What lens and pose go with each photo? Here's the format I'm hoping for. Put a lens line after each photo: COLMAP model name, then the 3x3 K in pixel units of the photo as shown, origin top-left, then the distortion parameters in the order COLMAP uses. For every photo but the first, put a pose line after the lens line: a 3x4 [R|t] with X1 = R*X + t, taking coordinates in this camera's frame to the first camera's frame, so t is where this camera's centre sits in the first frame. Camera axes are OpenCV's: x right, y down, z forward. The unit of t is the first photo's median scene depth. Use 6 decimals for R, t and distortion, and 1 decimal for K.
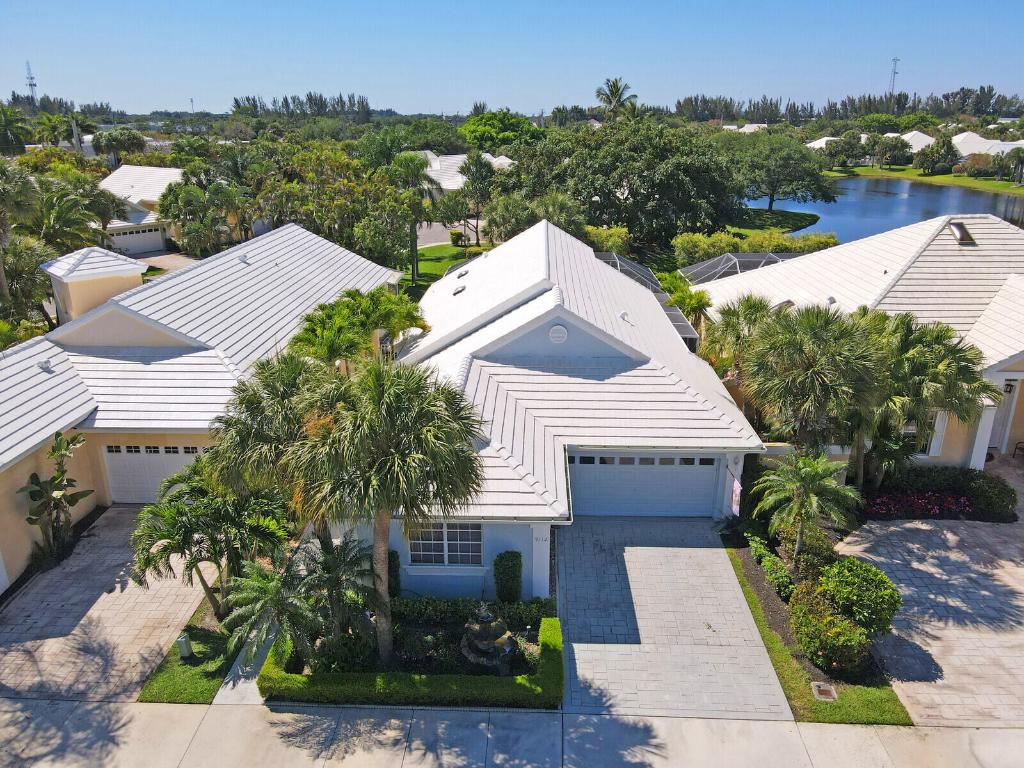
lens RADIAL K [[754.0, 0, 514.4], [0, 754.0, 381.5], [0, 0, 1]] dist [0.005453, 0.005224]
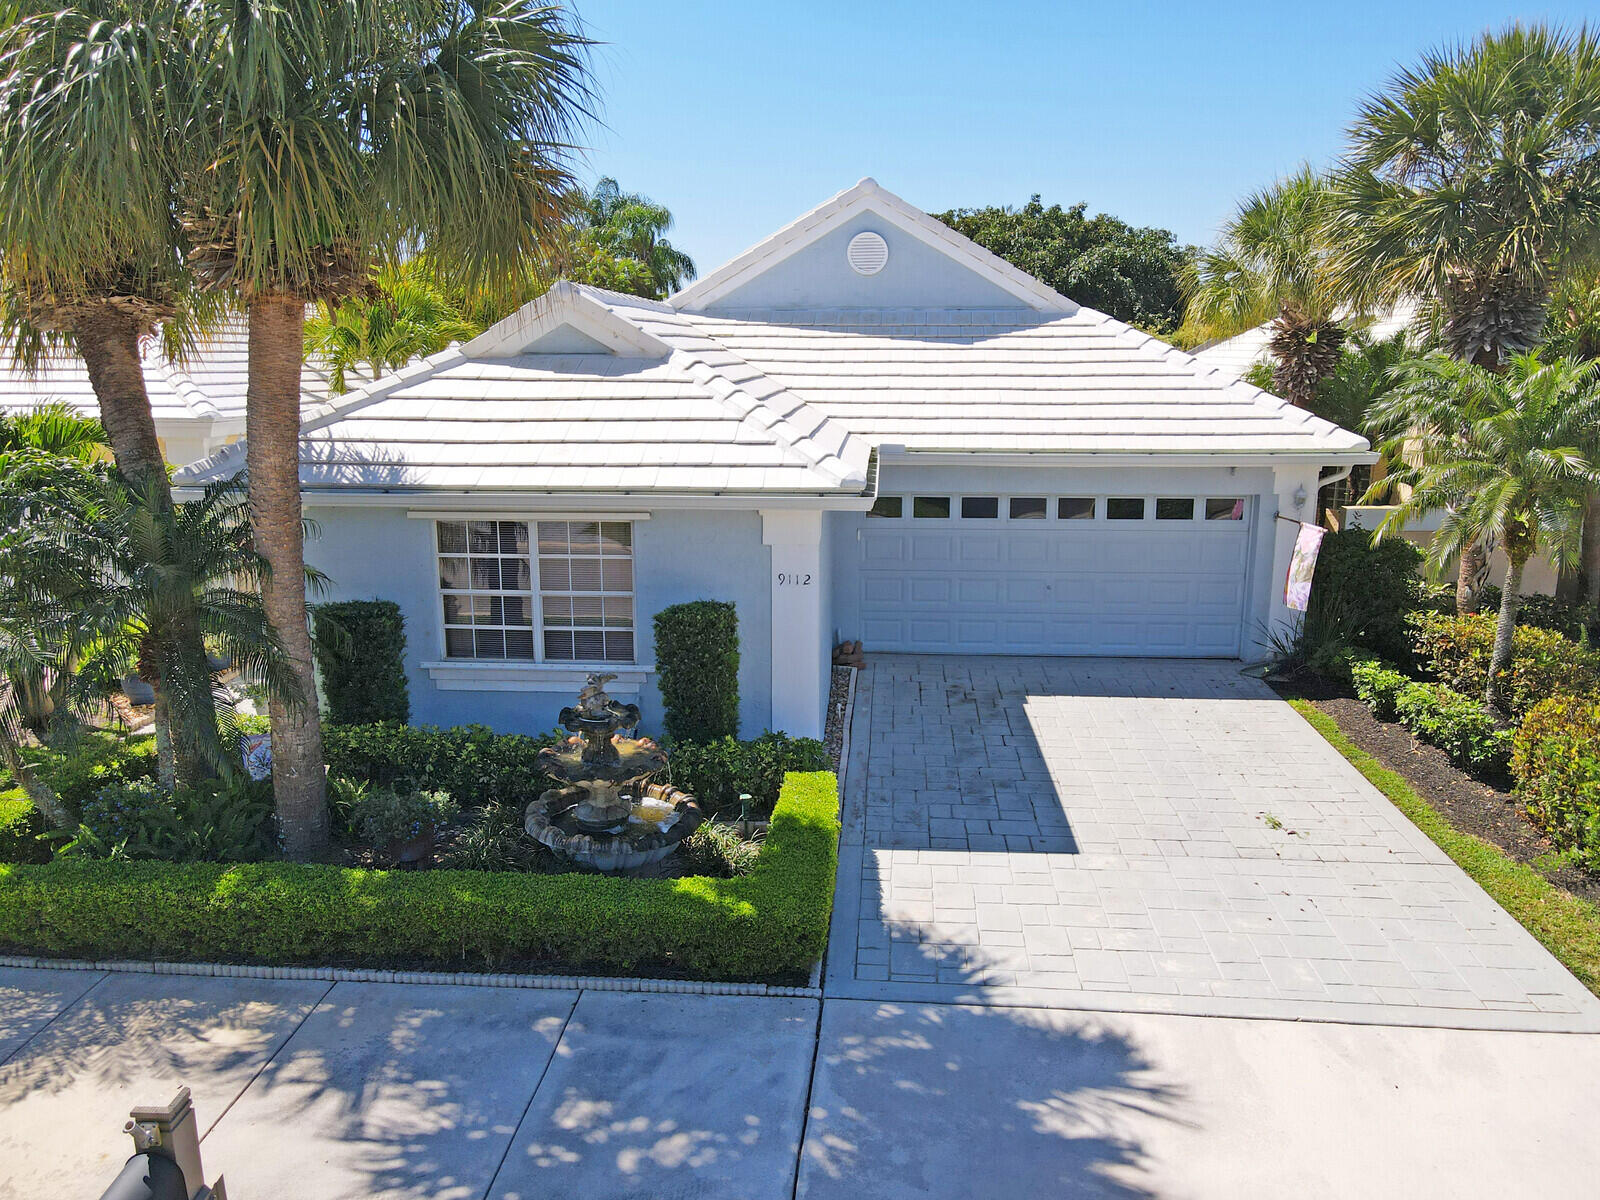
lens RADIAL K [[1178.2, 0, 803.8], [0, 1178.2, 596.1], [0, 0, 1]] dist [0.005453, 0.005224]
pose [[0.999368, 0.010532, -0.033961, 0.067490], [-0.015024, 0.990750, -0.134867, 0.334714], [0.032226, 0.135292, 0.990282, 0.501977]]
